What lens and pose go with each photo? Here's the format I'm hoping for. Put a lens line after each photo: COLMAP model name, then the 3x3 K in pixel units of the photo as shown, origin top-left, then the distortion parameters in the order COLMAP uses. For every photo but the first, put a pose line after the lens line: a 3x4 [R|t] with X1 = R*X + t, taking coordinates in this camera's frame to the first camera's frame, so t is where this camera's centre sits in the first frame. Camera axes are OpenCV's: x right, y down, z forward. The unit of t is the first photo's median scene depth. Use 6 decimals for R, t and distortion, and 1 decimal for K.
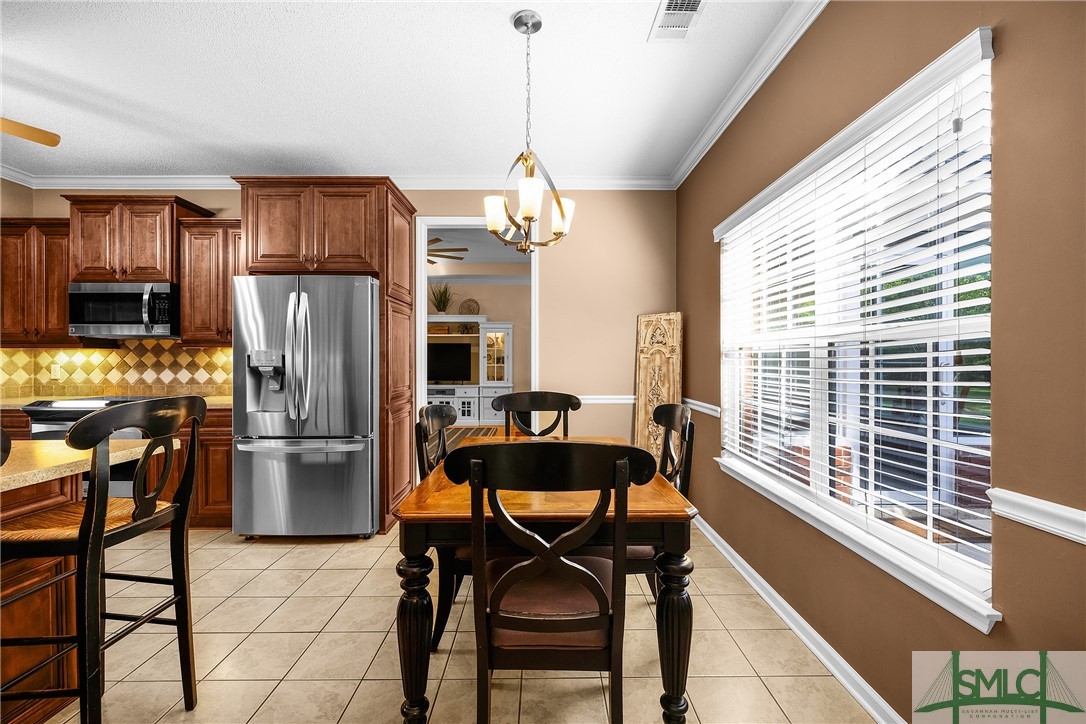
lens RADIAL K [[460.7, 0, 557.9], [0, 460.7, 359.3], [0, 0, 1]] dist [0.000447, -0.000437]
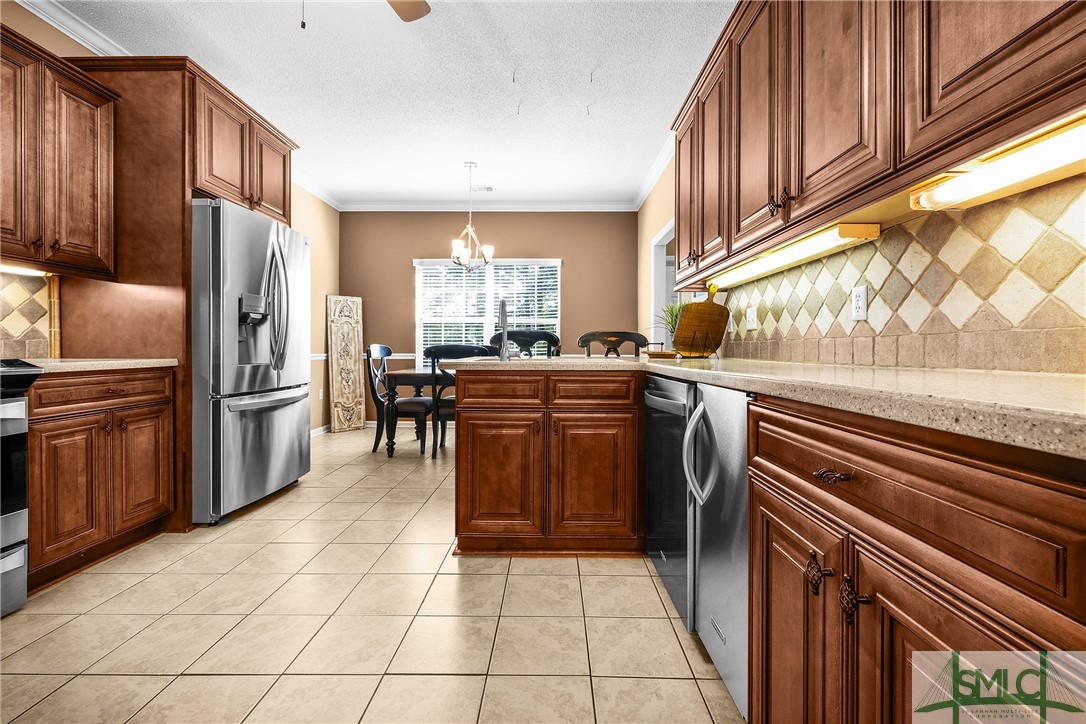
lens RADIAL K [[460.7, 0, 547.4], [0, 460.7, 349.9], [0, 0, 1]] dist [0.000447, -0.000437]
pose [[0.020643, -0.000773, 0.999787, -1.304900], [-0.000913, 0.999999, 0.000792, 0.073215], [-0.999786, -0.000929, 0.020642, 0.353667]]
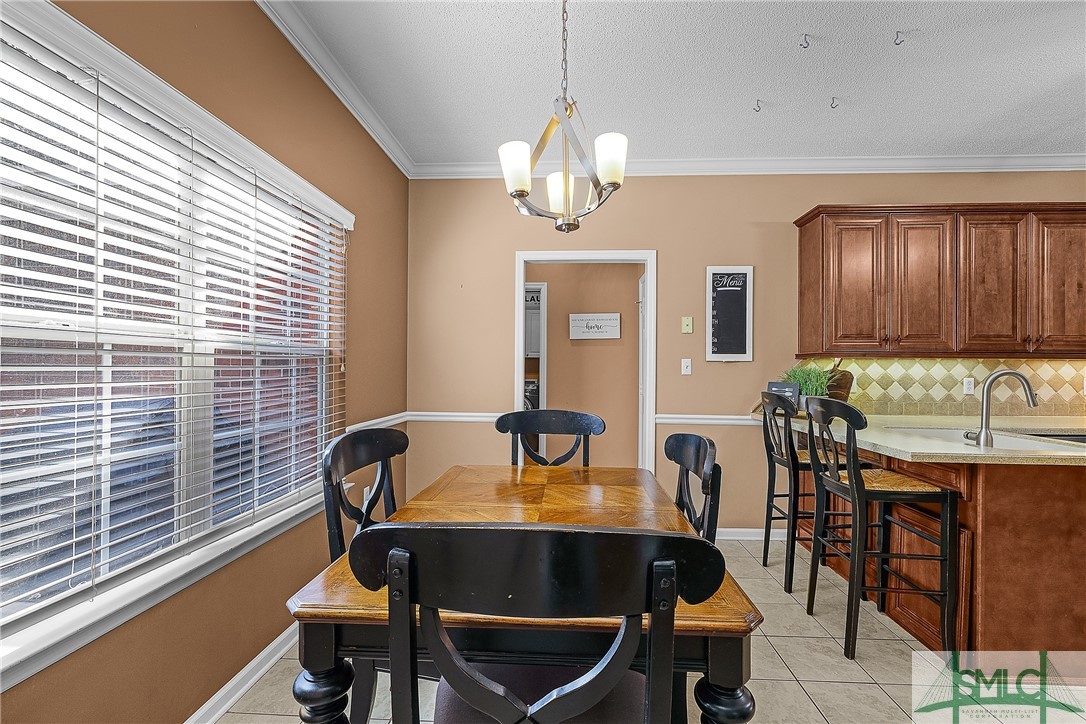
lens RADIAL K [[460.7, 0, 547.2], [0, 460.7, 368.5], [0, 0, 1]] dist [0.000447, -0.000437]
pose [[-0.997799, -0.006232, 0.066011, -0.060160], [-0.006206, 0.999981, 0.000596, -0.002751], [-0.066013, 0.000185, -0.997819, 1.046828]]
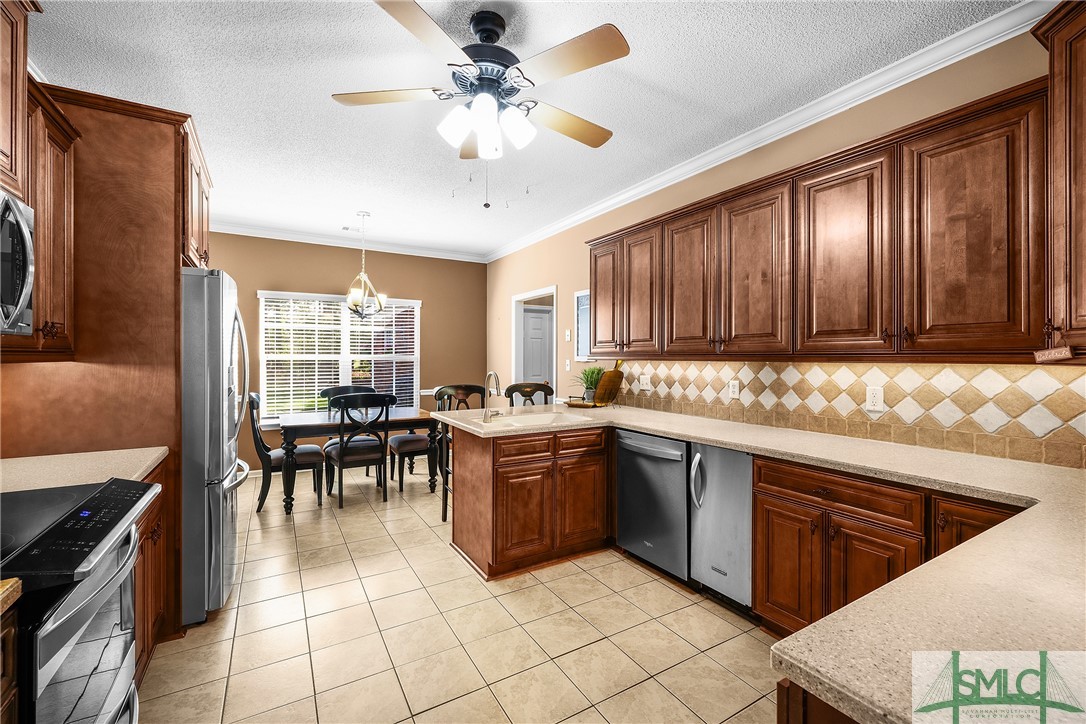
lens RADIAL K [[460.7, 0, 549.1], [0, 460.7, 357.2], [0, 0, 1]] dist [0.000447, -0.000437]
pose [[-0.507388, -0.001664, 0.861716, -1.416753], [-0.001315, 0.999998, 0.001157, -0.032983], [-0.861717, -0.000547, -0.507389, 0.795647]]
